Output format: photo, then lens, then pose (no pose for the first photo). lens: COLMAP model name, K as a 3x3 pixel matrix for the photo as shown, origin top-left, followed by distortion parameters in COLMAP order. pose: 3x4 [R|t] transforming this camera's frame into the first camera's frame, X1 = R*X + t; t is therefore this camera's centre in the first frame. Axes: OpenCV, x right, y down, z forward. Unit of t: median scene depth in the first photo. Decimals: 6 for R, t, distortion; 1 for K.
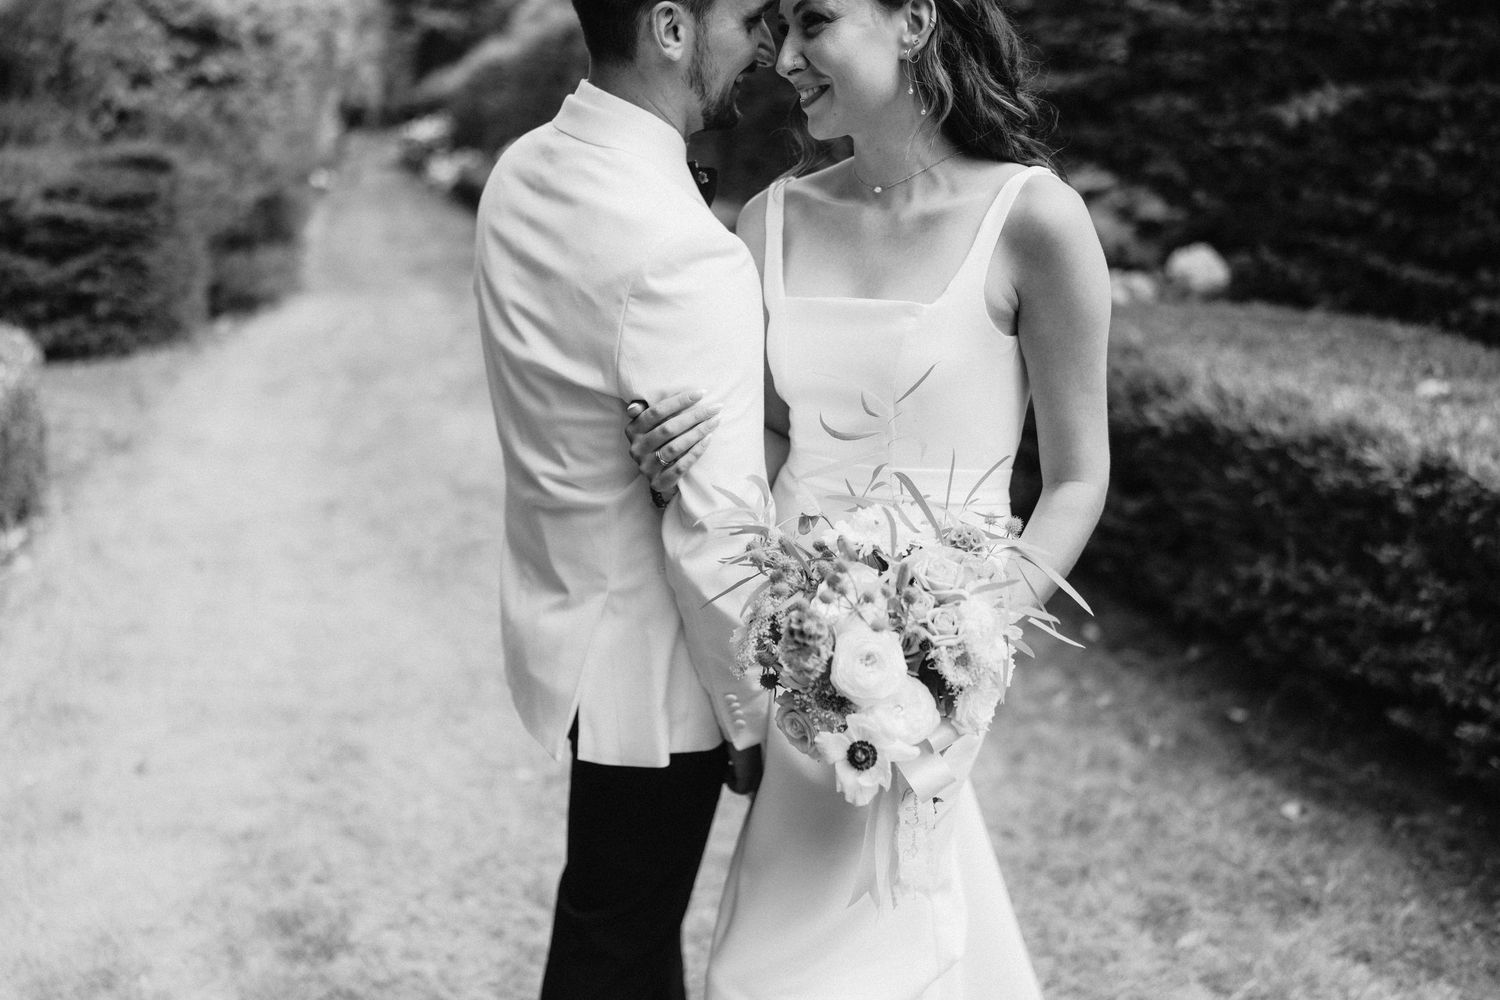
lens RADIAL K [[1444.3, 0, 773.8], [0, 1444.3, 484.0], [0, 0, 1]] dist [0.007710, 0.000000]
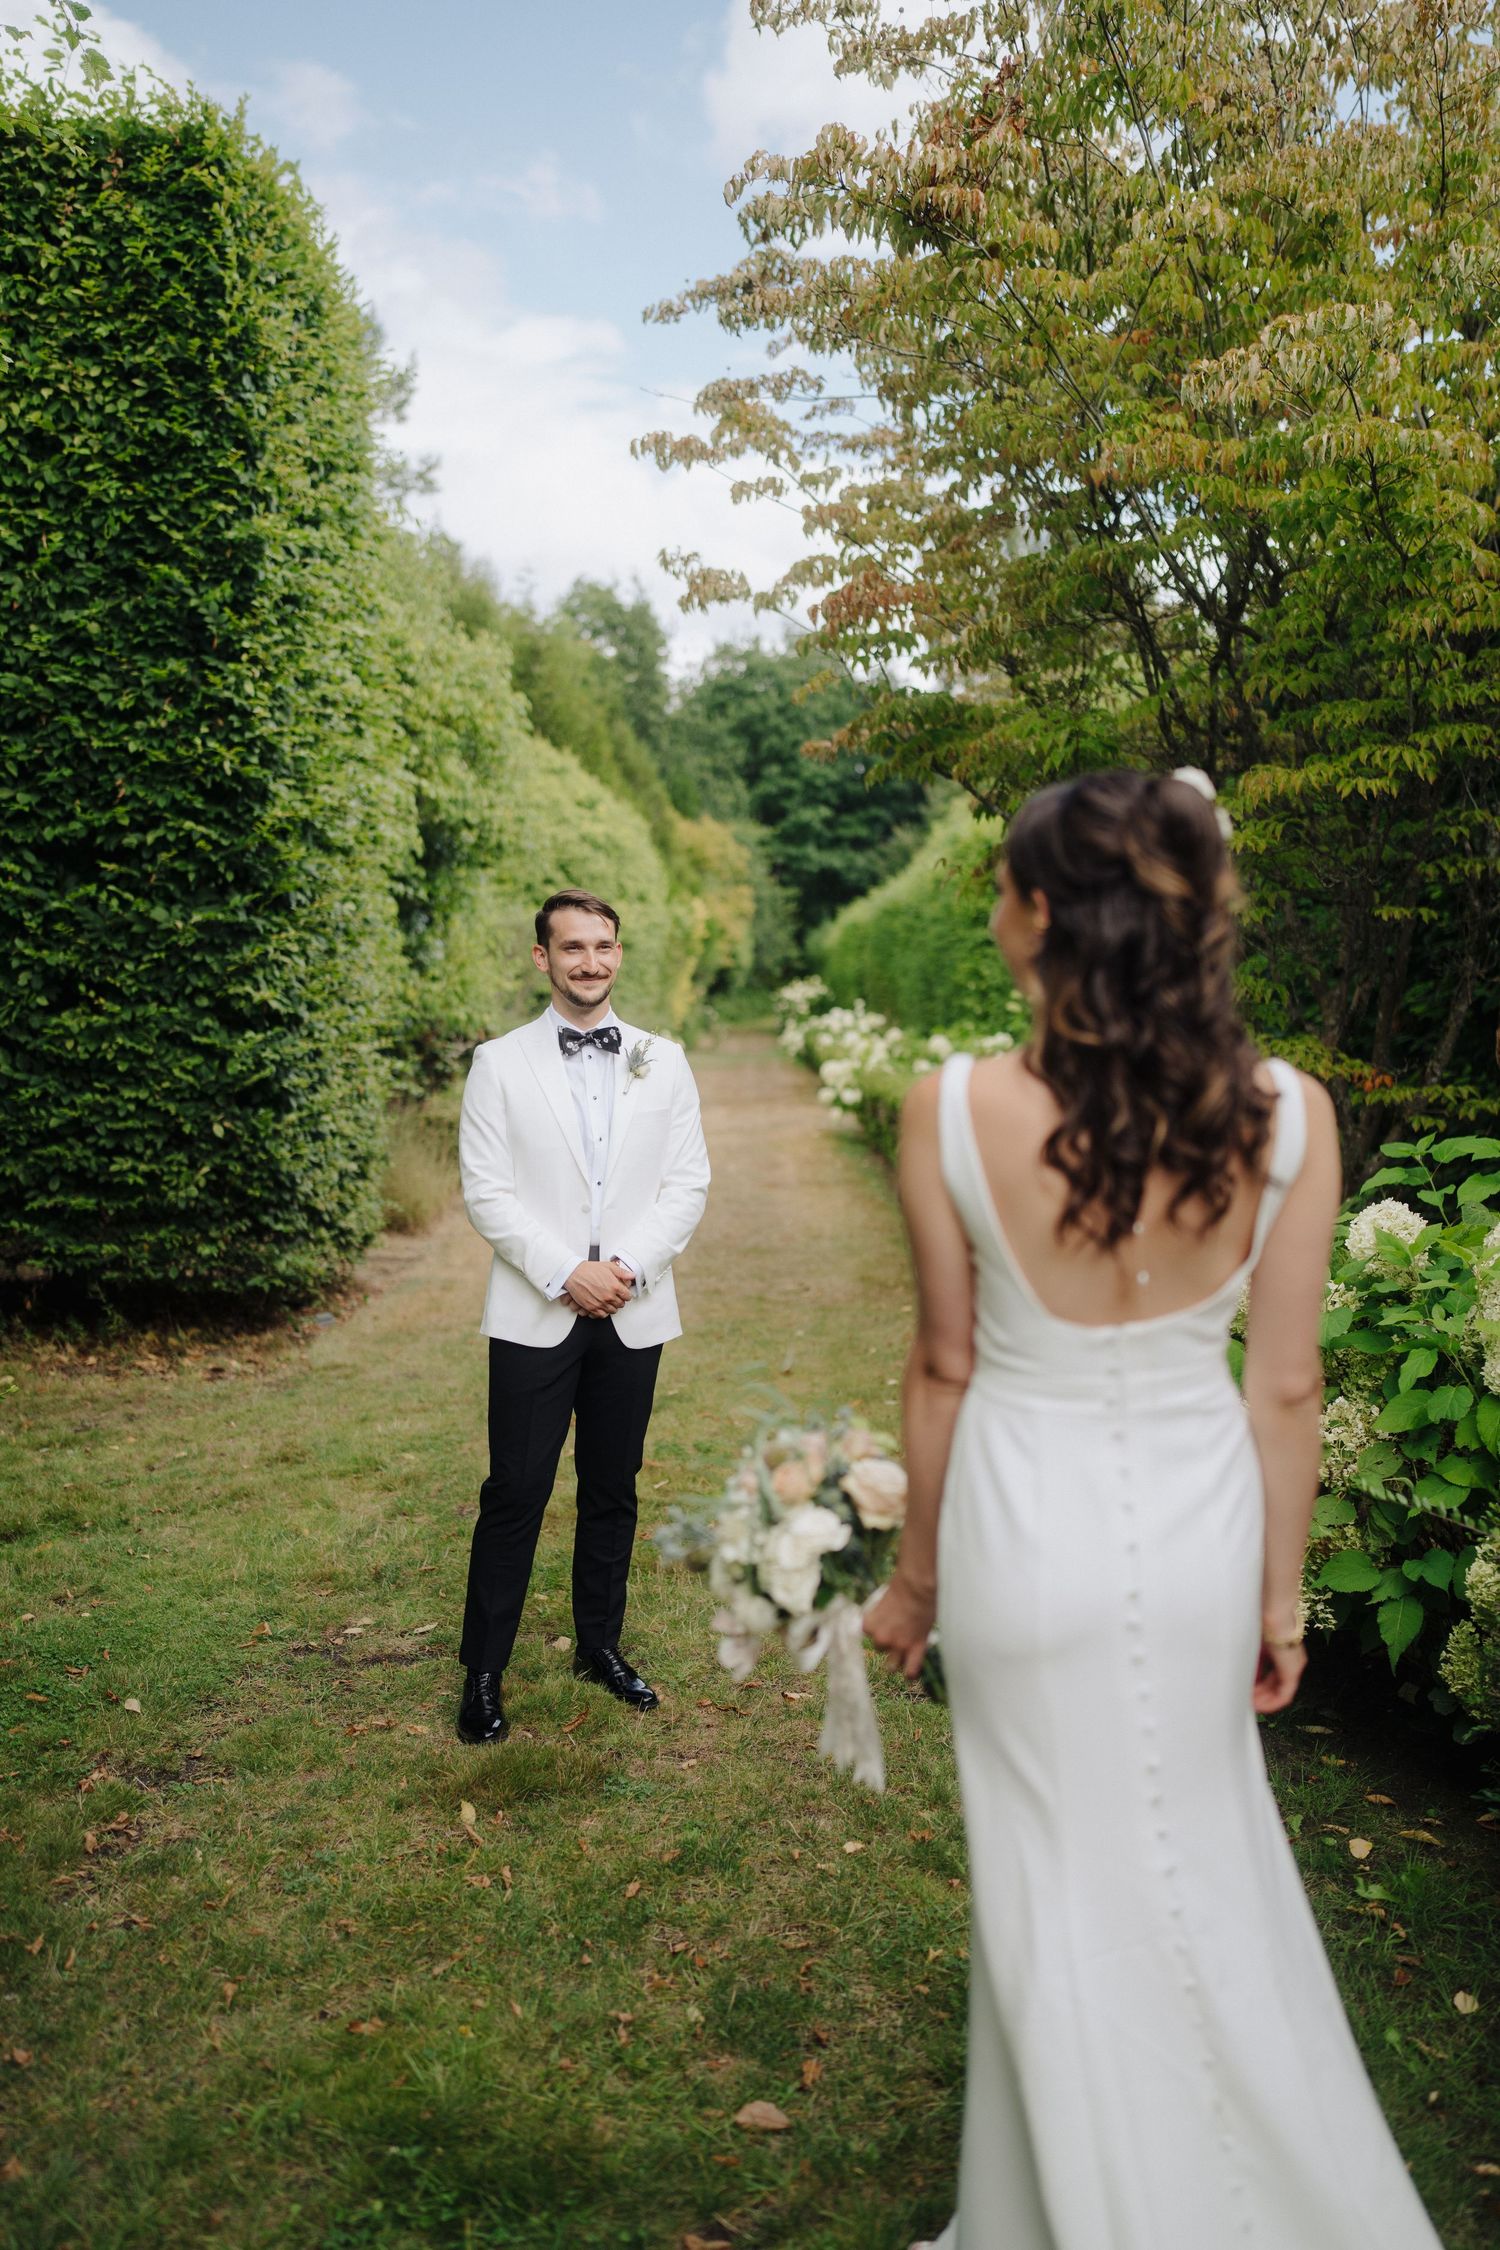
lens RADIAL K [[2166.4, 0, 731.6], [0, 2166.4, 1126.1], [0, 0, 1]] dist [0.007710, 0.000000]
pose [[0.960624, 0.008347, -0.277726, 1.076089], [-0.057553, 0.983848, -0.169502, 0.701884], [0.271825, 0.178812, 0.945588, -2.913570]]
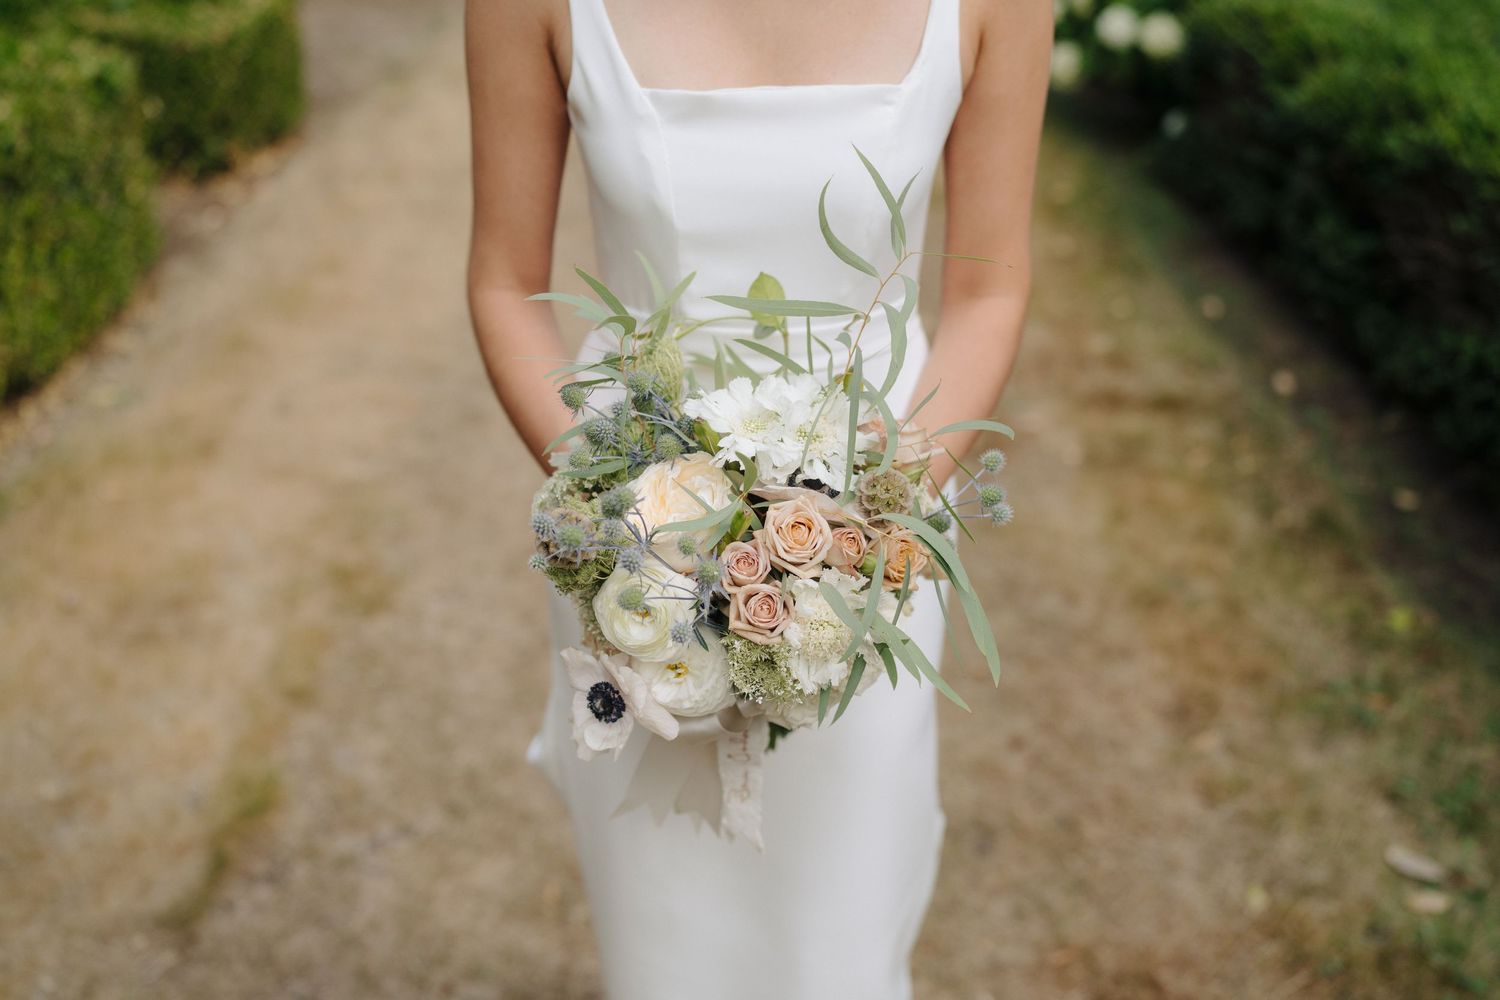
lens RADIAL K [[1444.3, 0, 749.0], [0, 1444.3, 512.6], [0, 0, 1]] dist [0.007710, 0.000000]
pose [[0.960732, 0.144639, -0.236800, 0.151602], [-0.077979, 0.959742, 0.269843, -0.043742], [0.266297, -0.240782, 0.933333, 0.059559]]
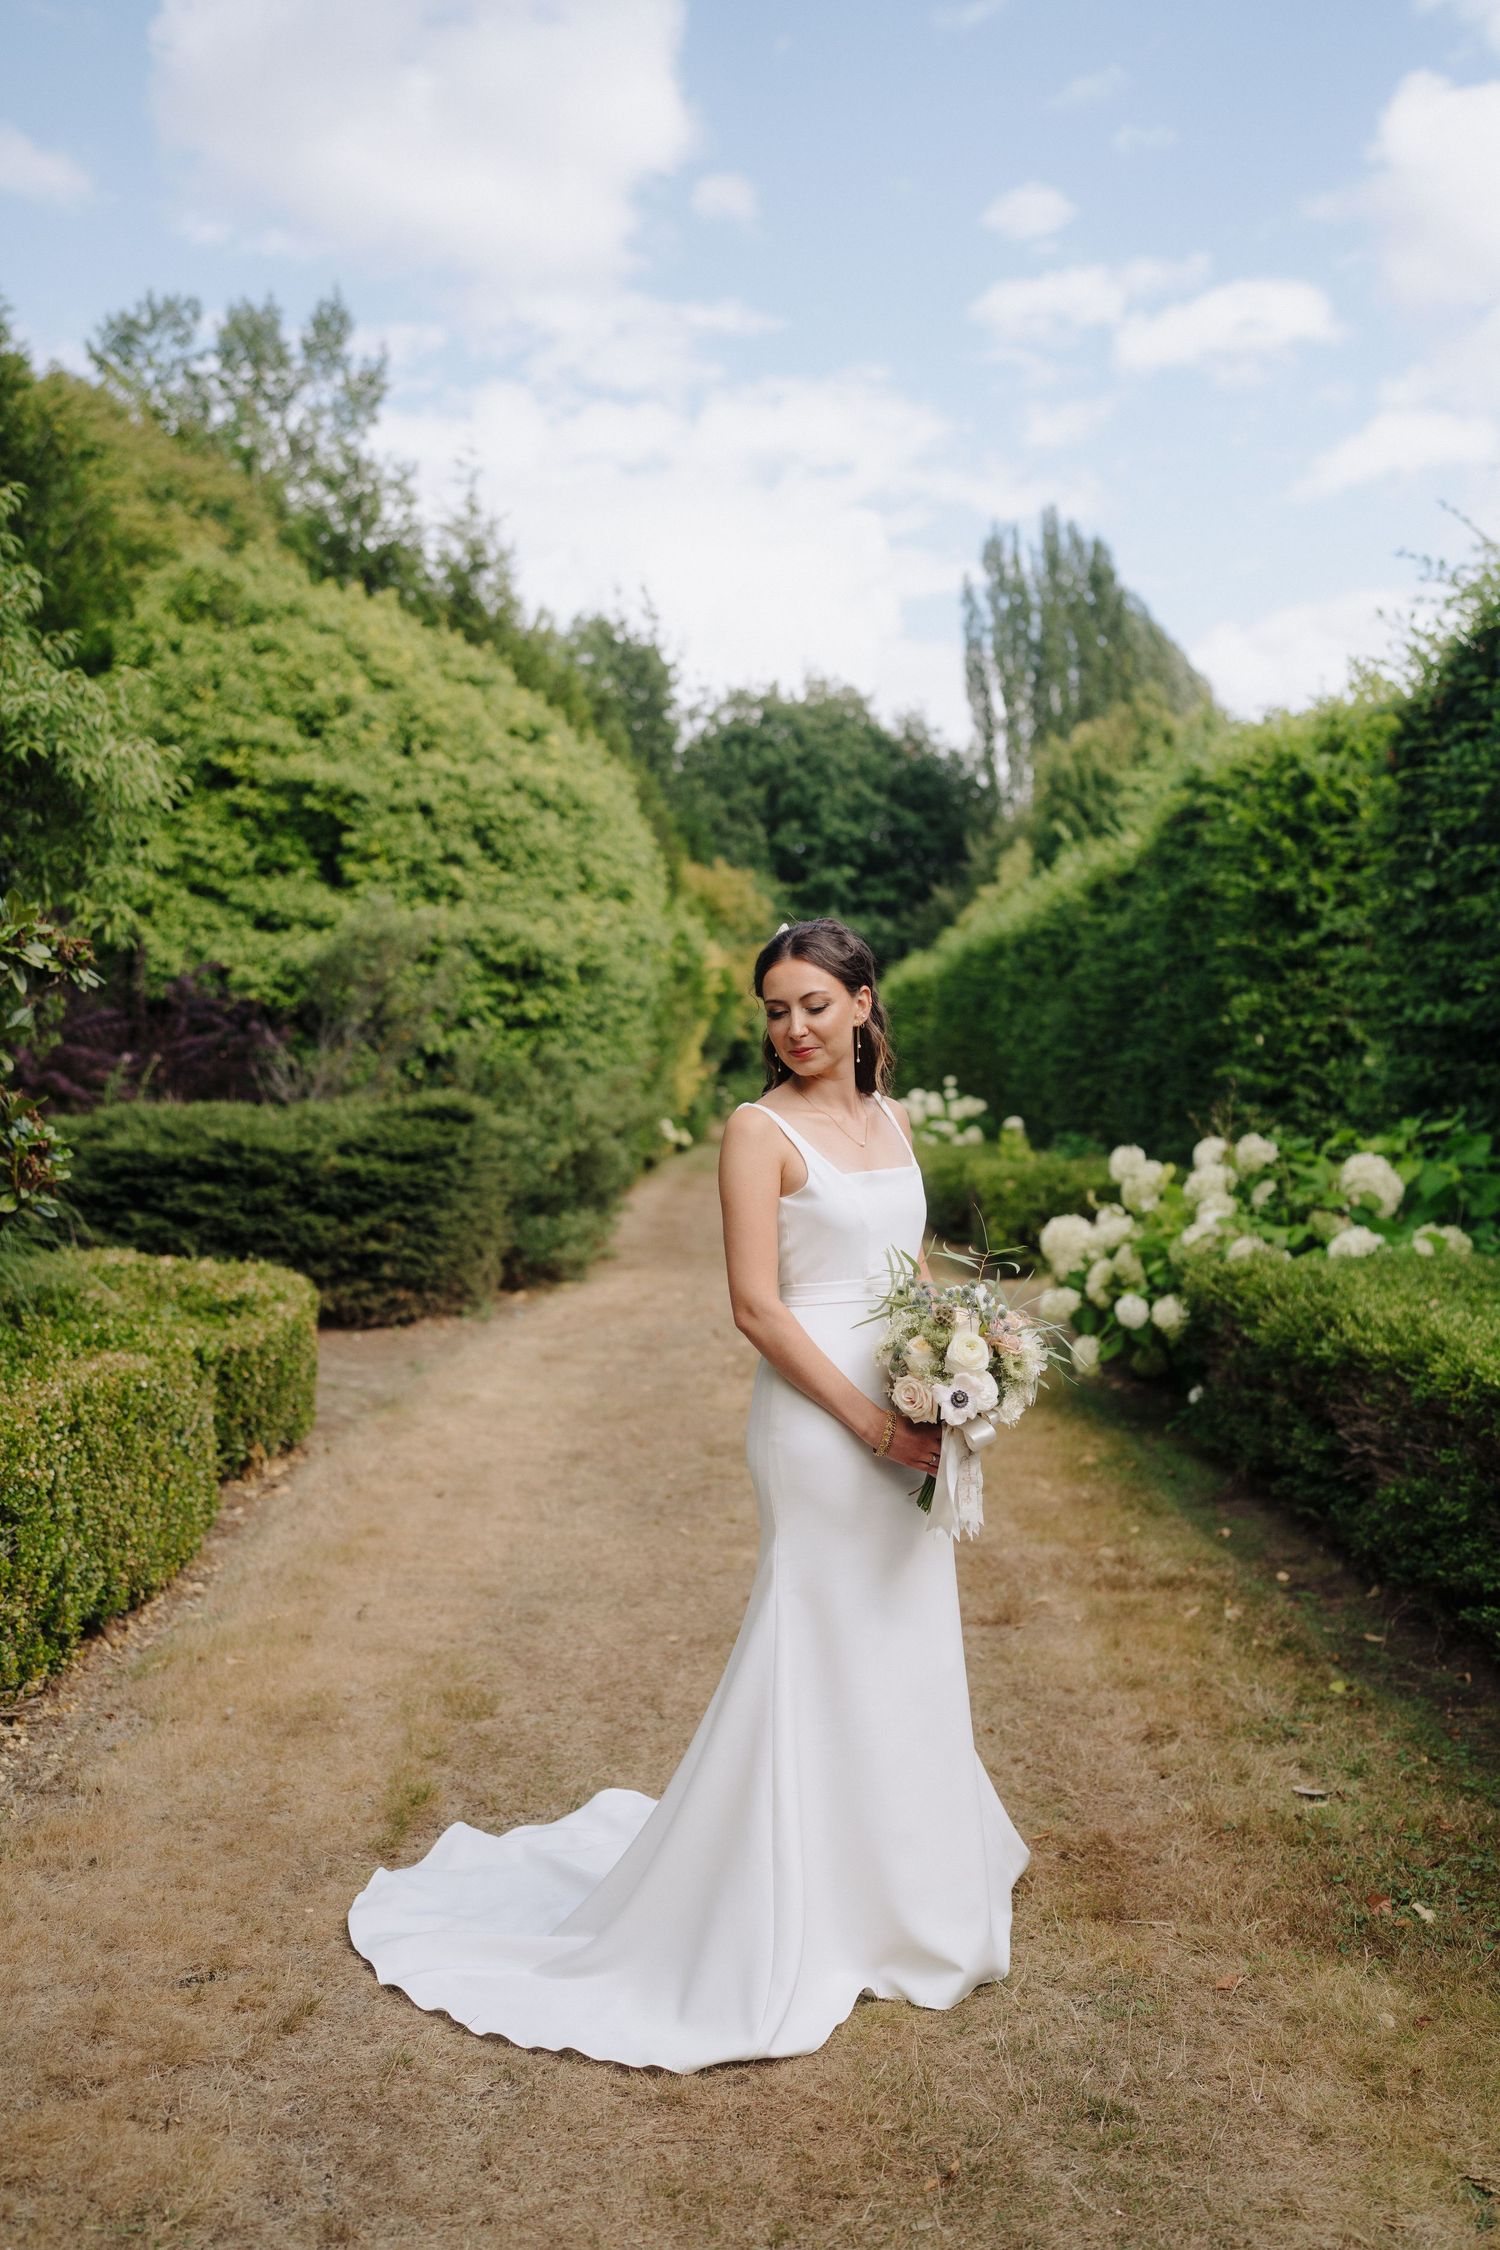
lens RADIAL K [[2166.4, 0, 824.7], [0, 2166.4, 1154.2], [0, 0, 1]] dist [0.007710, 0.000000]
pose [[0.970570, 0.000851, -0.240816, 0.328977], [-0.049228, 0.979578, -0.194945, 0.150864], [0.235732, 0.201062, 0.950791, -0.612621]]
